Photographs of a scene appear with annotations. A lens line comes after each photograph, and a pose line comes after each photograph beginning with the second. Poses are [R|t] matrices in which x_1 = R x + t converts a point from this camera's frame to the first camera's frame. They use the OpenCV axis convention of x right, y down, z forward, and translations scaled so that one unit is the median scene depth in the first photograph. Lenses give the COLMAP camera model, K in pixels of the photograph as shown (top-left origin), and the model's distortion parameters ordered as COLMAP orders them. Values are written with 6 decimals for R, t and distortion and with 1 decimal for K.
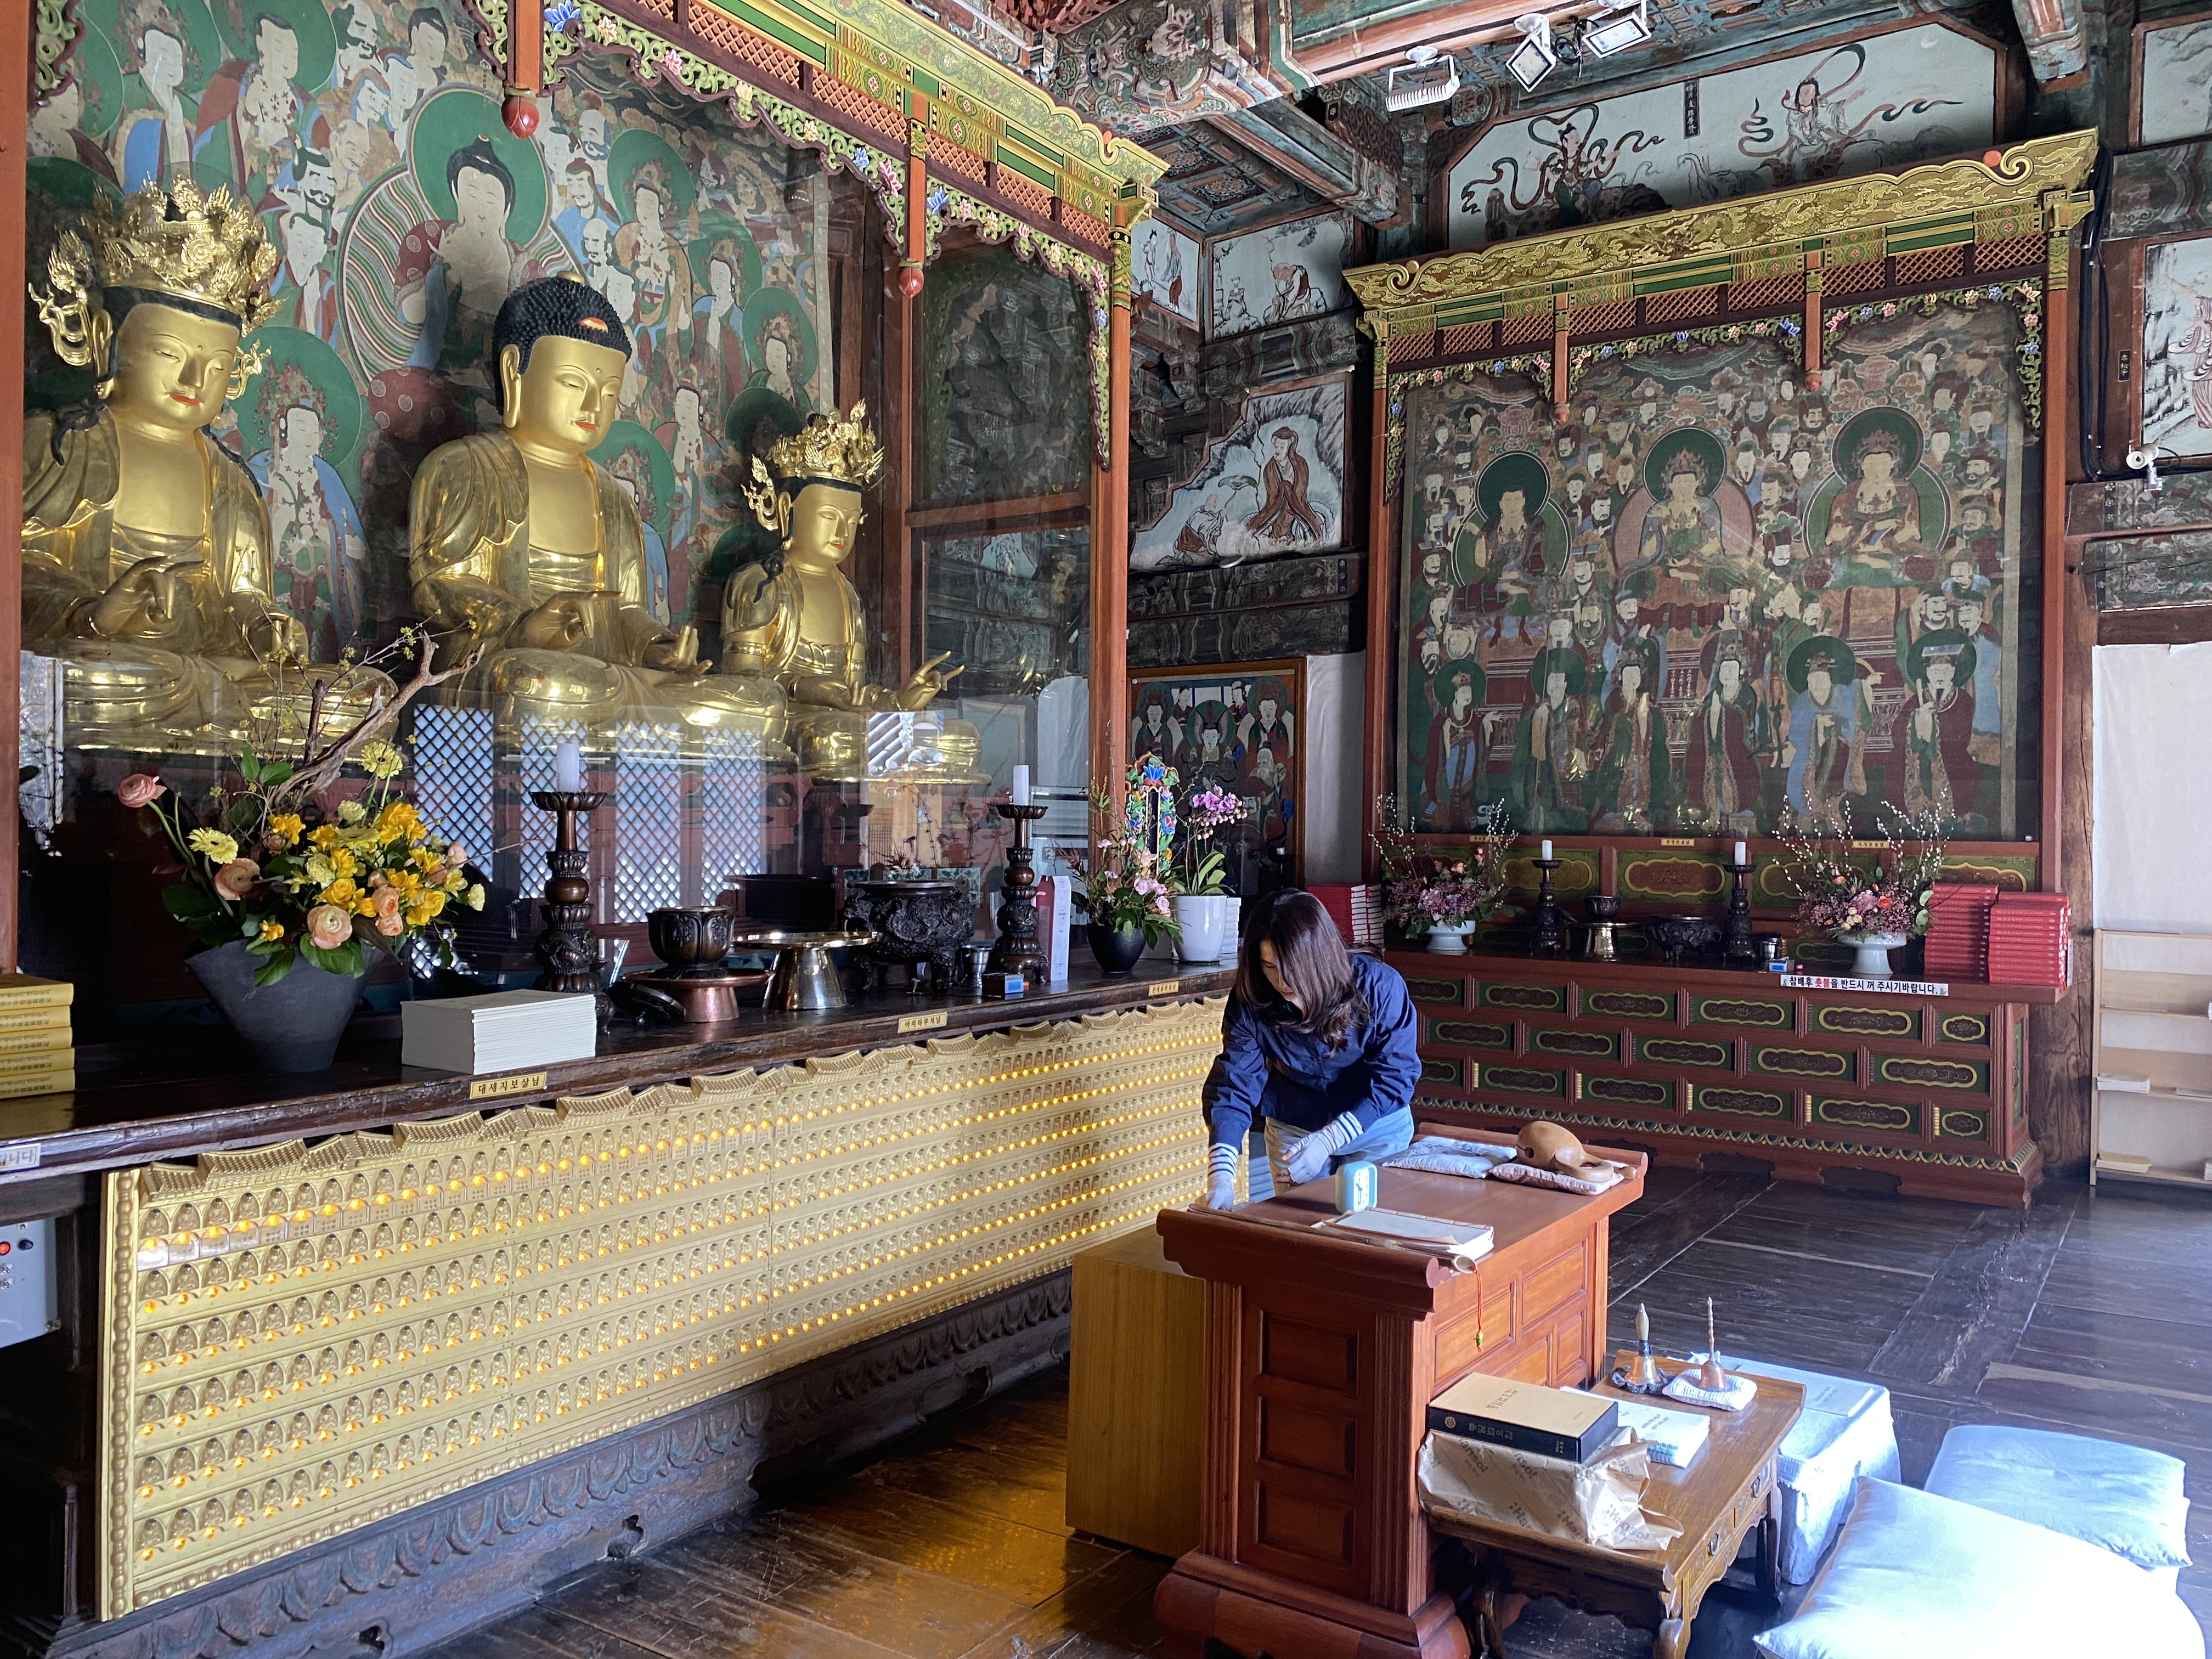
lens RADIAL K [[1664.0, 0, 1121.4], [0, 1664.0, 841.2], [0, 0, 1]] dist [0.001139, -0.005026]
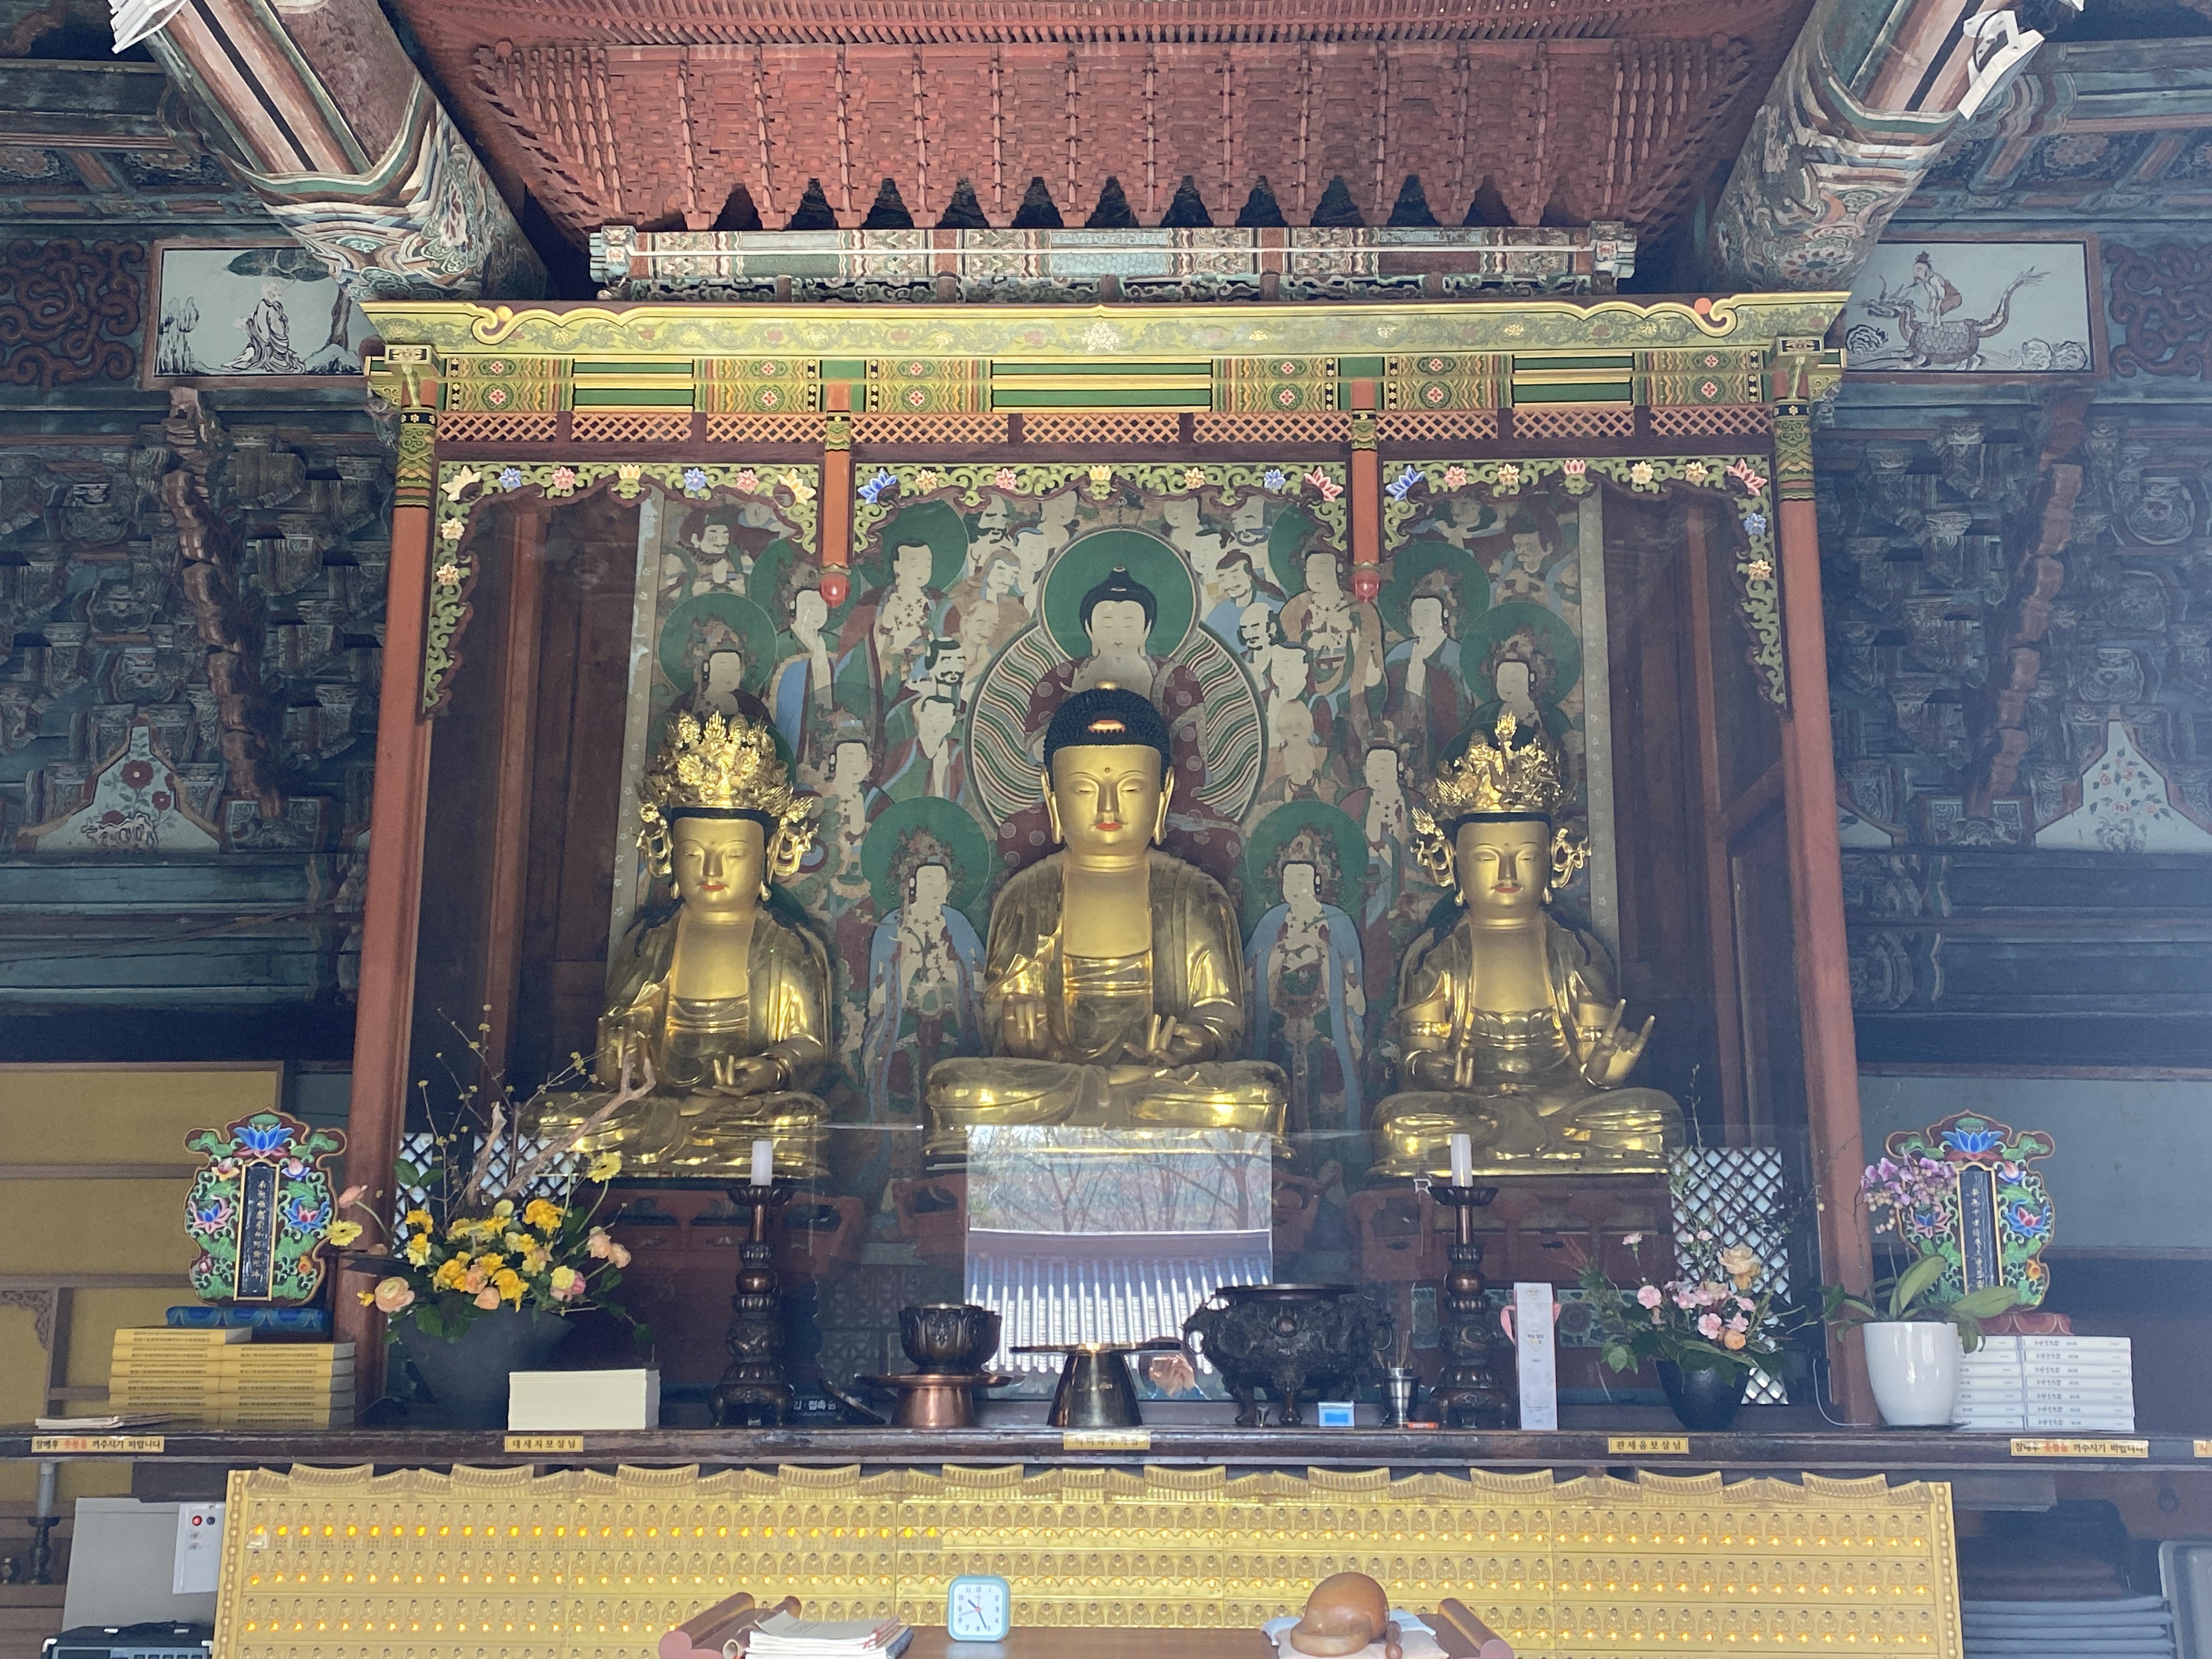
lens RADIAL K [[2281.1, 0, 1093.4], [0, 2281.1, 813.0], [0, 0, 1]] dist [0.025853, 0.000000]
pose [[0.528795, -0.205209, -0.823568, 0.782824], [-0.004884, 0.969580, -0.244727, 0.072009], [0.848735, 0.133433, 0.511707, 0.303463]]
